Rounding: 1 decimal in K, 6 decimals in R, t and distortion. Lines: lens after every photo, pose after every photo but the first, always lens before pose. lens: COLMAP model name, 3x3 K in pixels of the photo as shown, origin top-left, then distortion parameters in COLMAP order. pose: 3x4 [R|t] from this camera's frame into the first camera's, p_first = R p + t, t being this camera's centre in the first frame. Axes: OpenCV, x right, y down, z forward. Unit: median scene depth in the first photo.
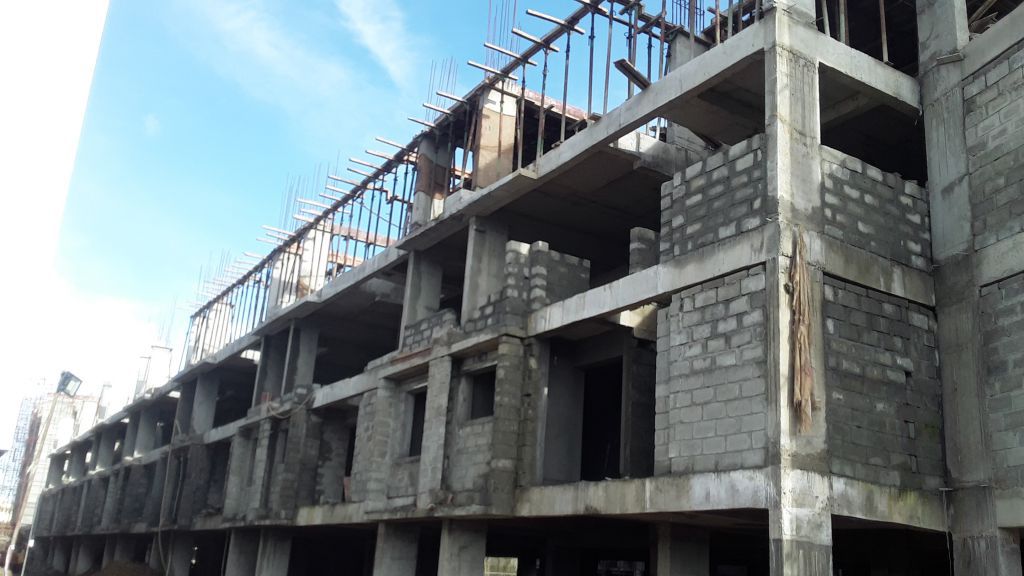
lens RADIAL K [[935.2, 0, 512.0], [0, 935.2, 288.0], [0, 0, 1]] dist [0.103563, -0.204506]
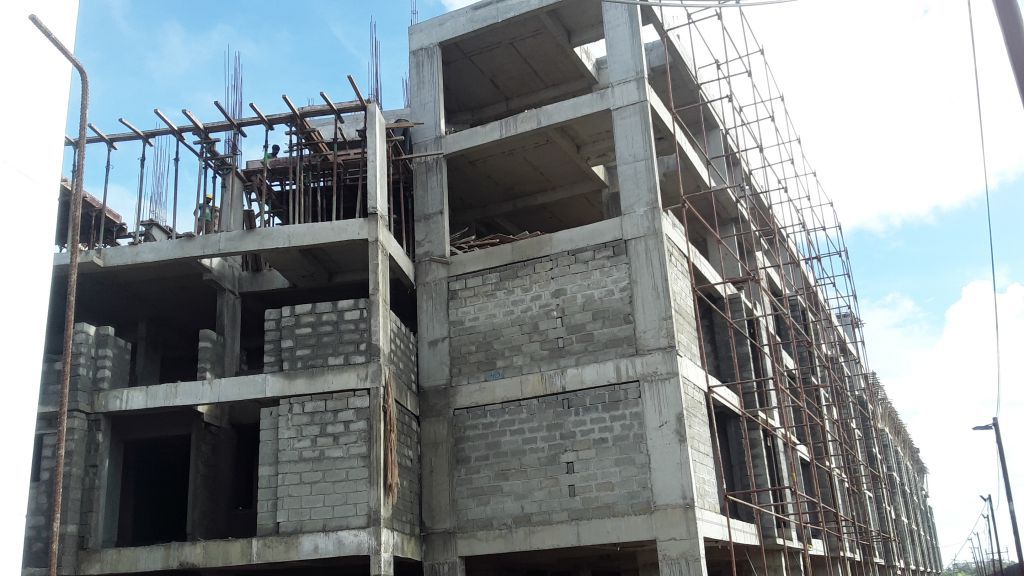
lens RADIAL K [[935.2, 0, 512.0], [0, 935.2, 288.0], [0, 0, 1]] dist [0.103563, -0.204506]
pose [[0.640054, 0.147642, 0.754011, -0.703499], [-0.131957, 0.987905, -0.081426, -0.089542], [-0.756913, -0.047380, 0.651795, -0.138638]]
